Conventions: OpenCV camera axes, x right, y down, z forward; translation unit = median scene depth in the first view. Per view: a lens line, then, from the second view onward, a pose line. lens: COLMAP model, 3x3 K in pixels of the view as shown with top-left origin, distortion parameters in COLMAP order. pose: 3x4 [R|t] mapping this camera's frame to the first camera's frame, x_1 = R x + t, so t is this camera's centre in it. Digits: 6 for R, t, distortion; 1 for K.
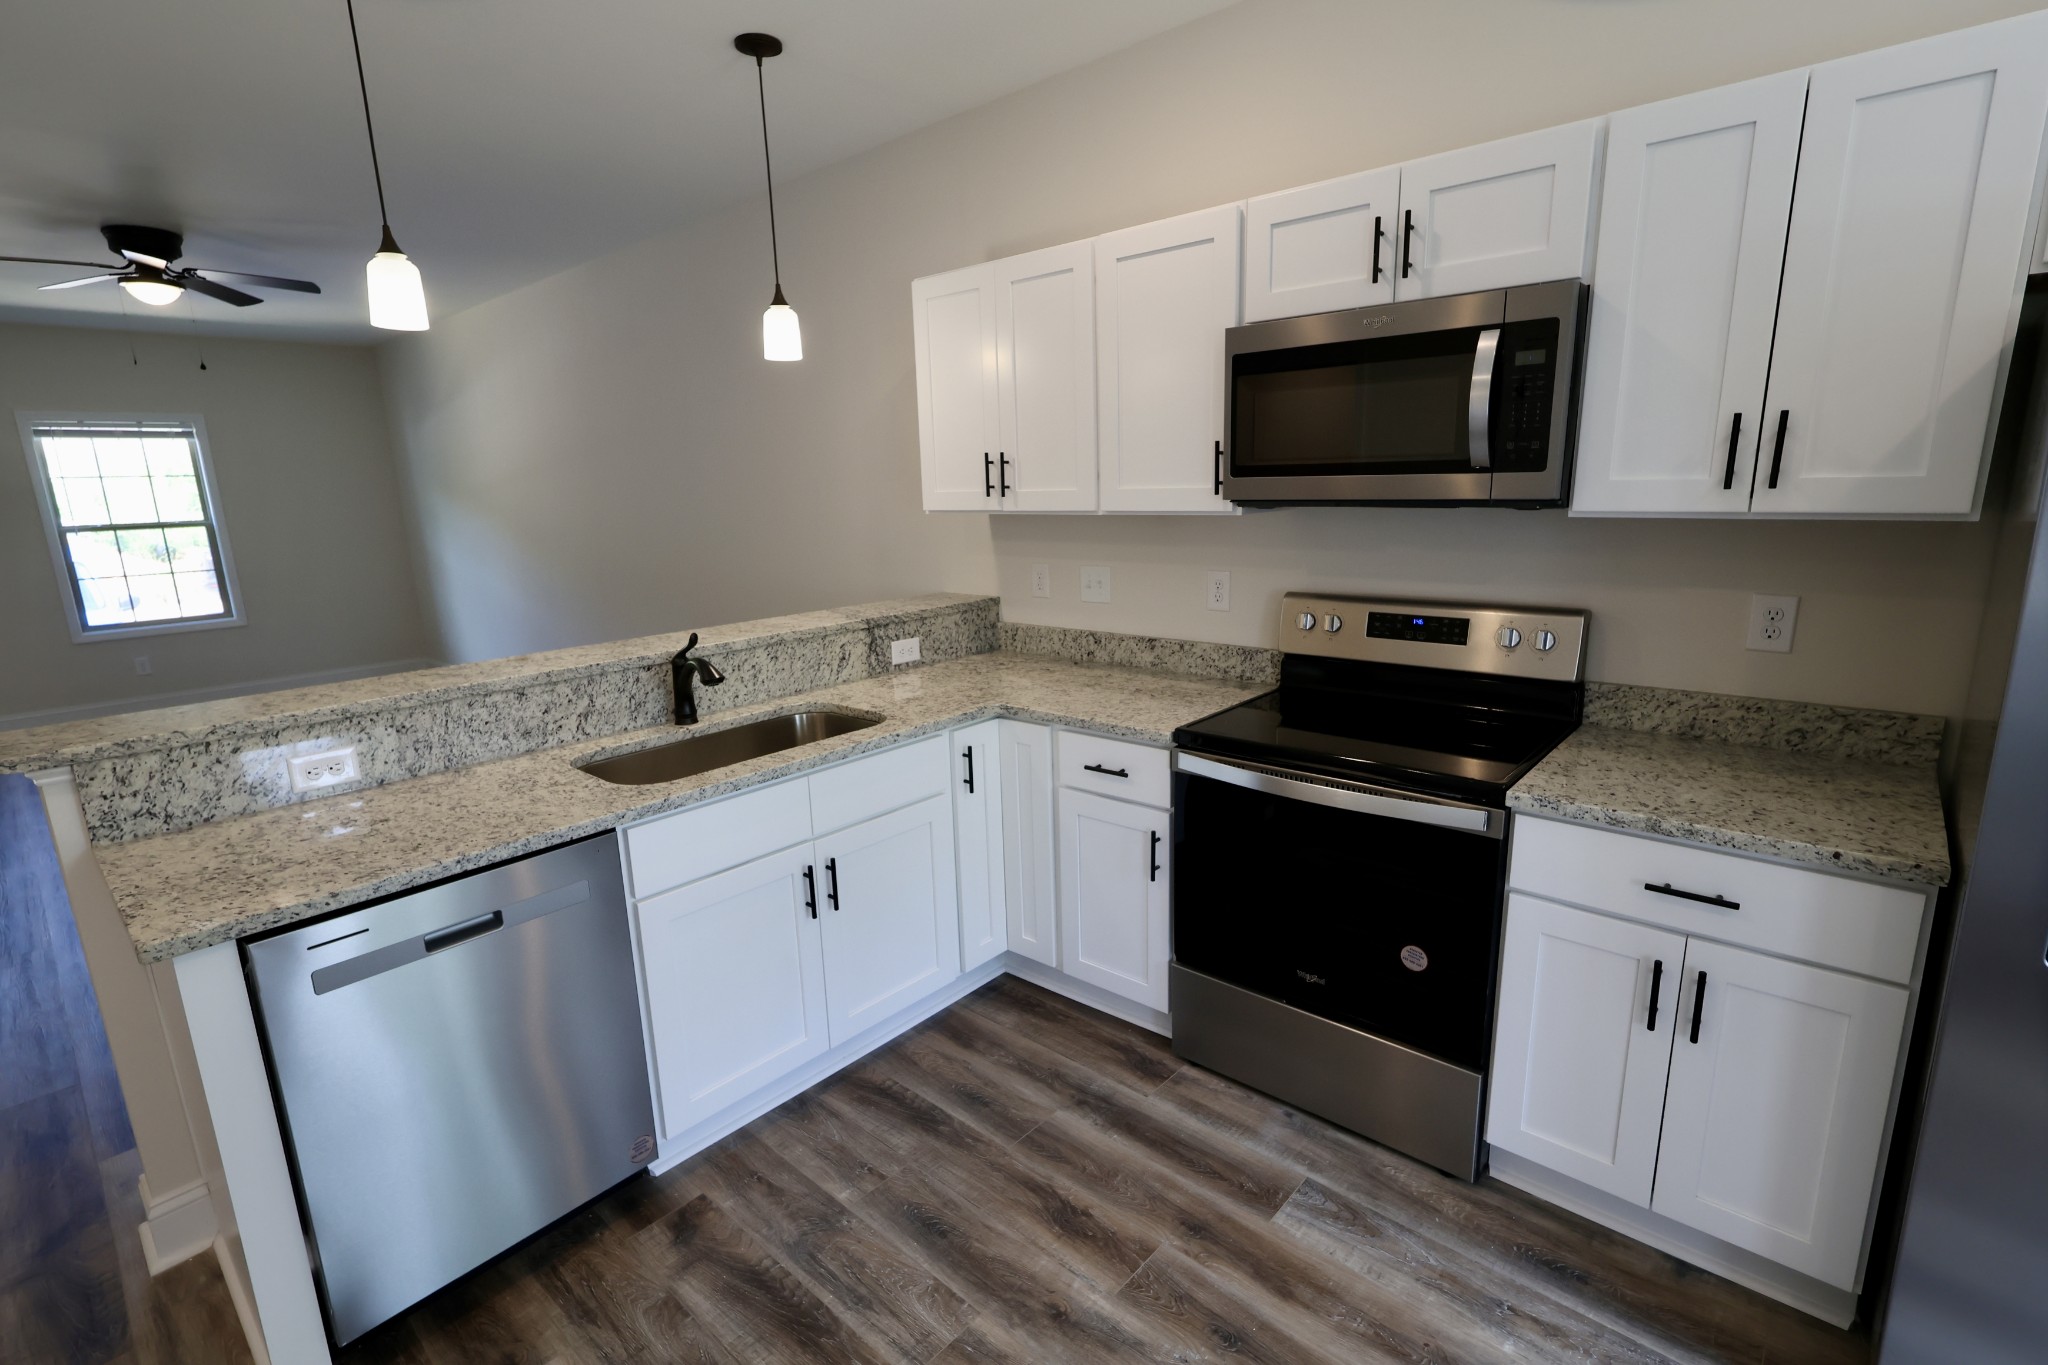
lens RADIAL K [[946.3, 0, 1019.2], [0, 946.3, 687.8], [0, 0, 1]] dist [-0.000710, -0.000200]
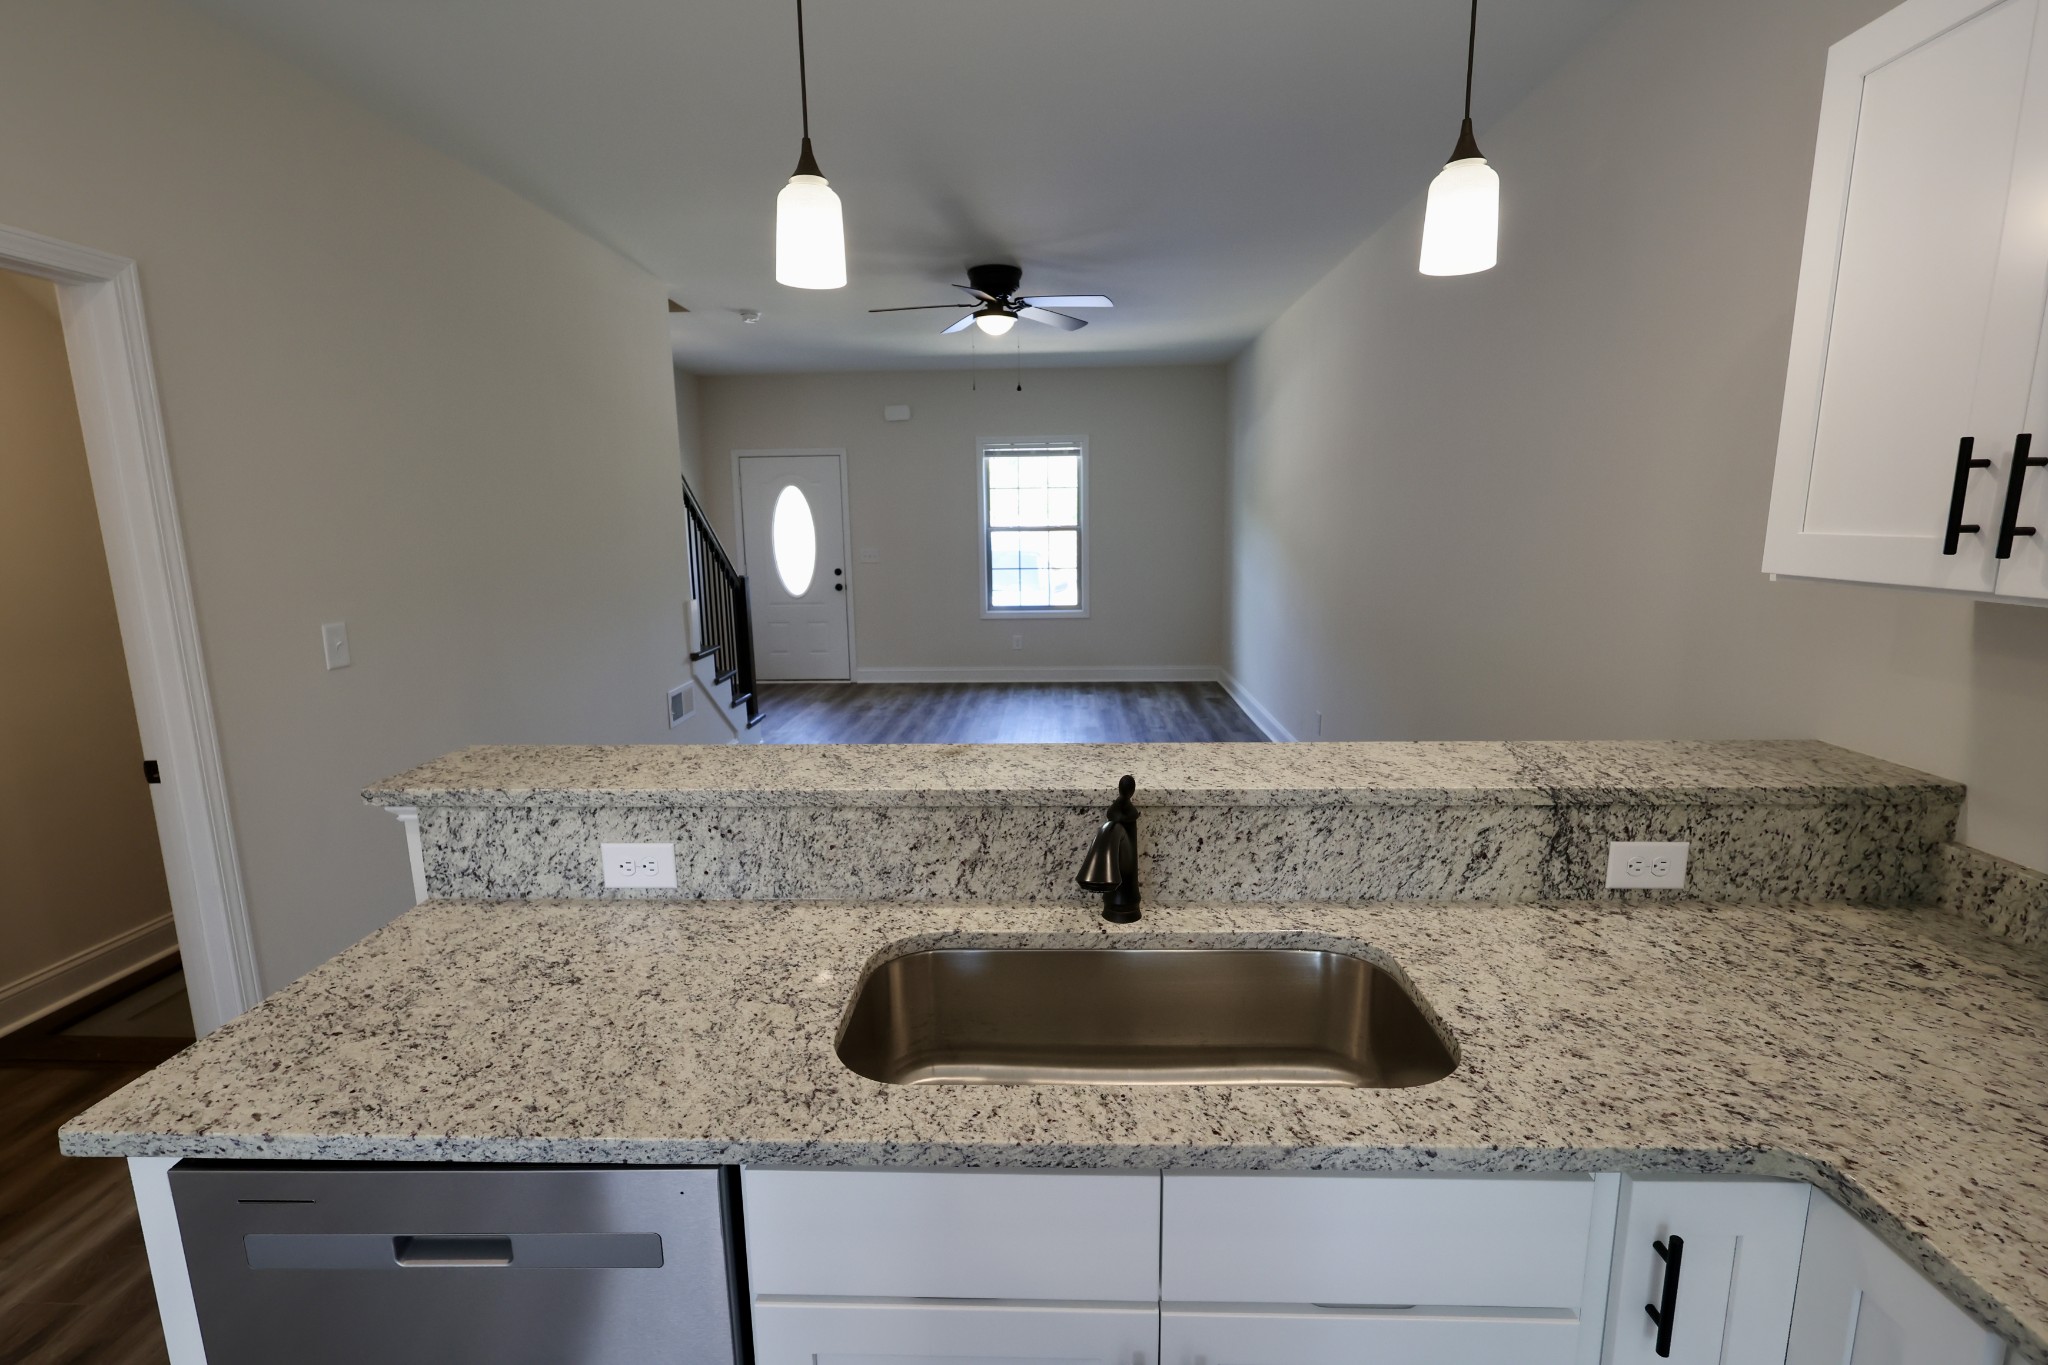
lens RADIAL K [[948.7, 0, 1026.3], [0, 948.7, 691.2], [0, 0, 1]] dist [-0.000788, 0.000829]
pose [[0.642497, 0.164477, -0.748429, 0.028731], [-0.172068, 0.982718, 0.068252, -0.139740], [0.746720, 0.084929, 0.659694, 0.606134]]
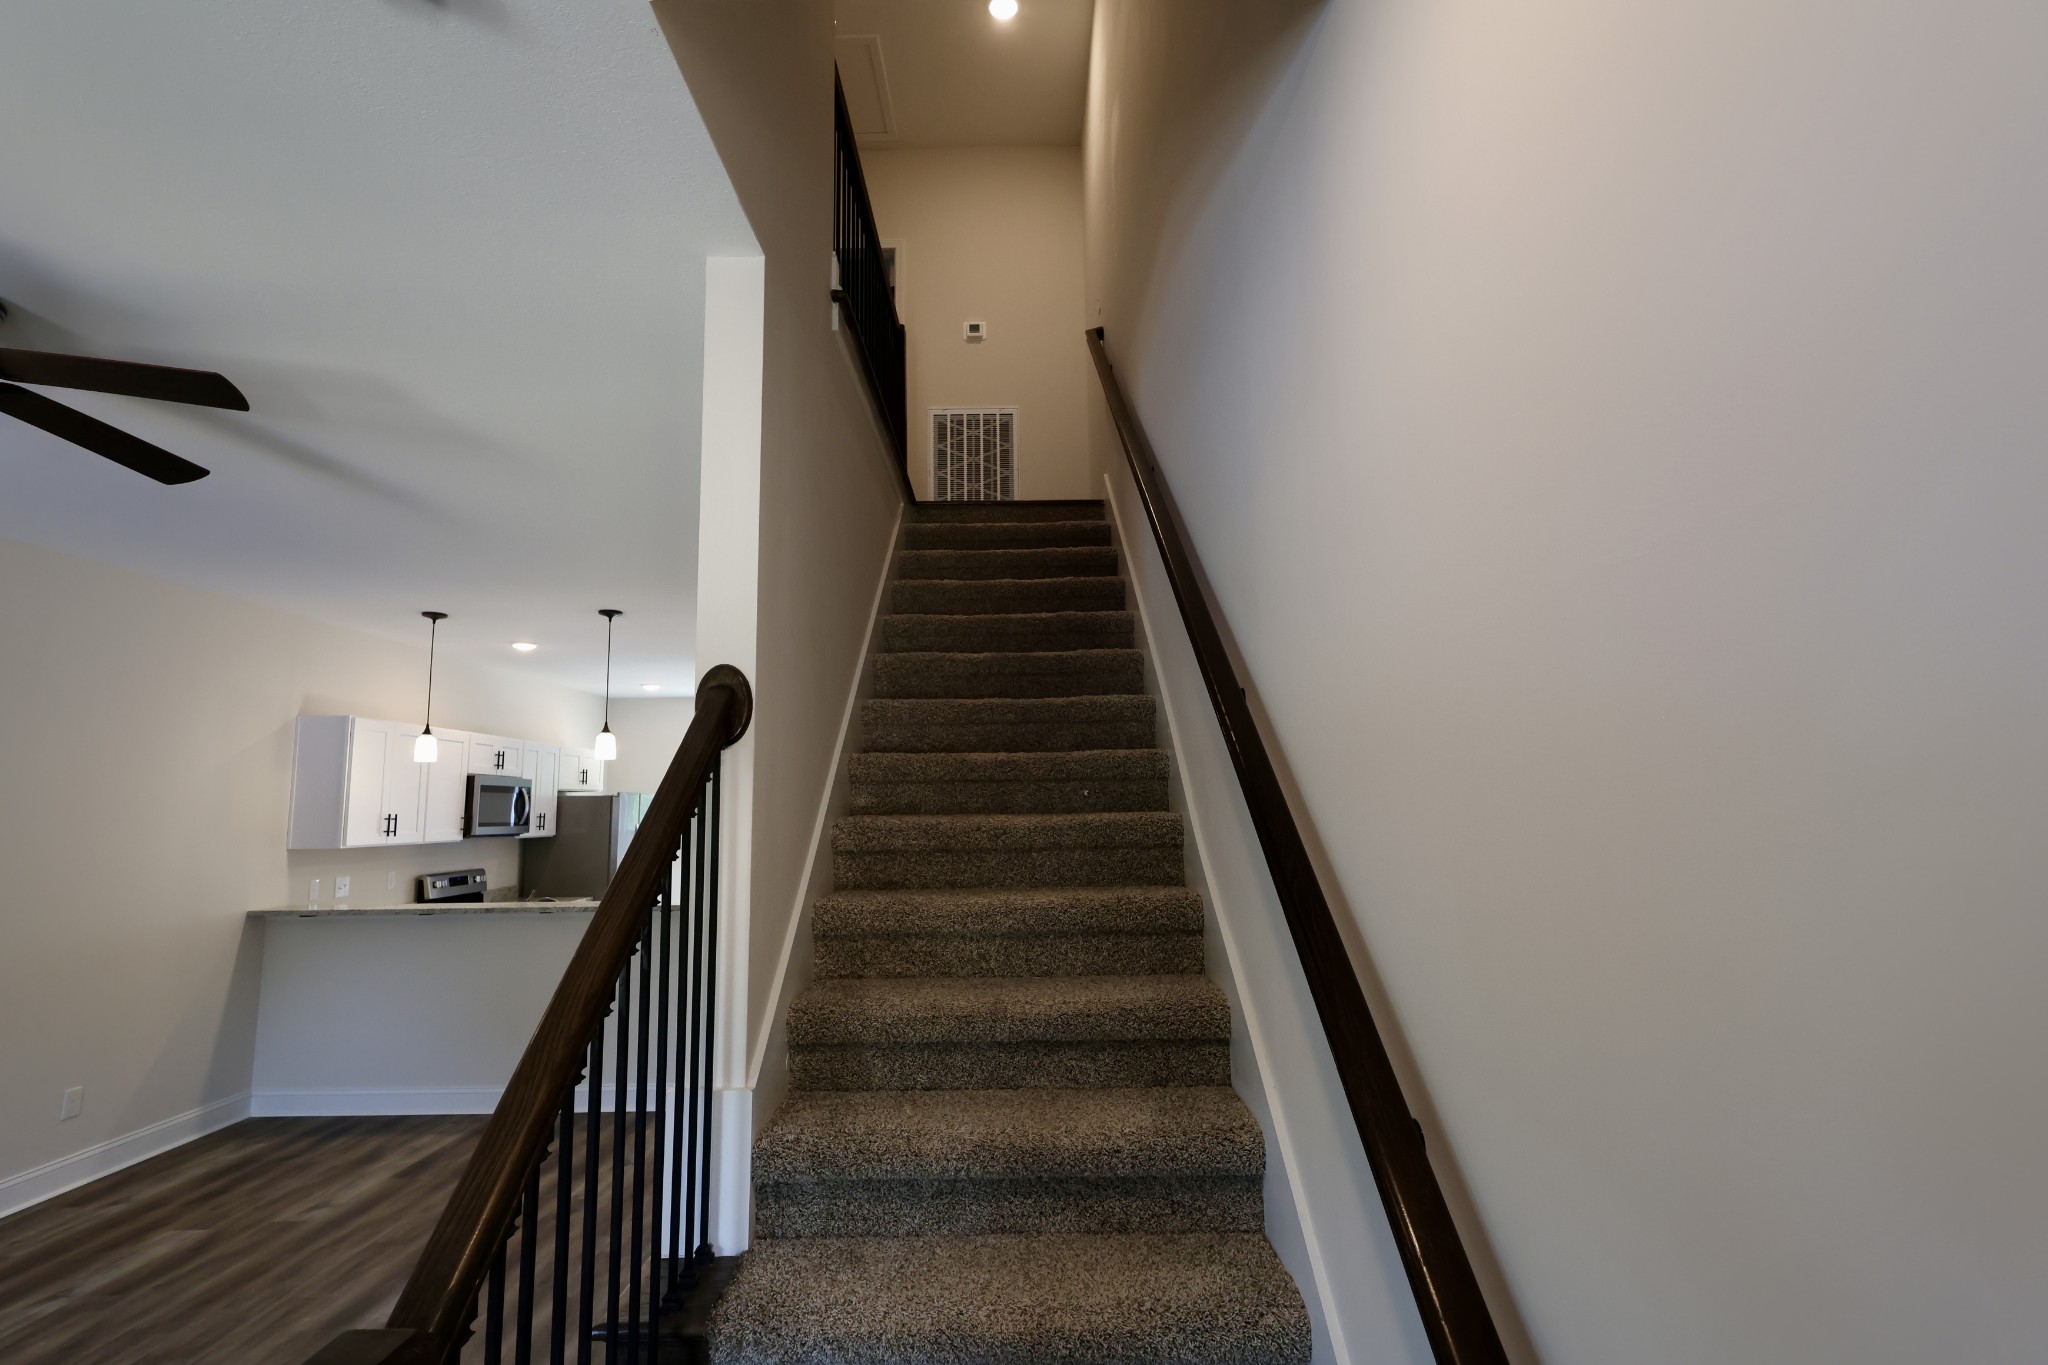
lens RADIAL K [[974.5, 0, 1027.5], [0, 974.5, 687.7], [0, 0, 1]] dist [-0.001247, -0.000686]
pose [[-0.678695, 0.126533, 0.723438, -2.986999], [0.189310, 0.981900, 0.005862, -0.333342], [-0.709602, 0.140933, -0.690364, 1.764408]]
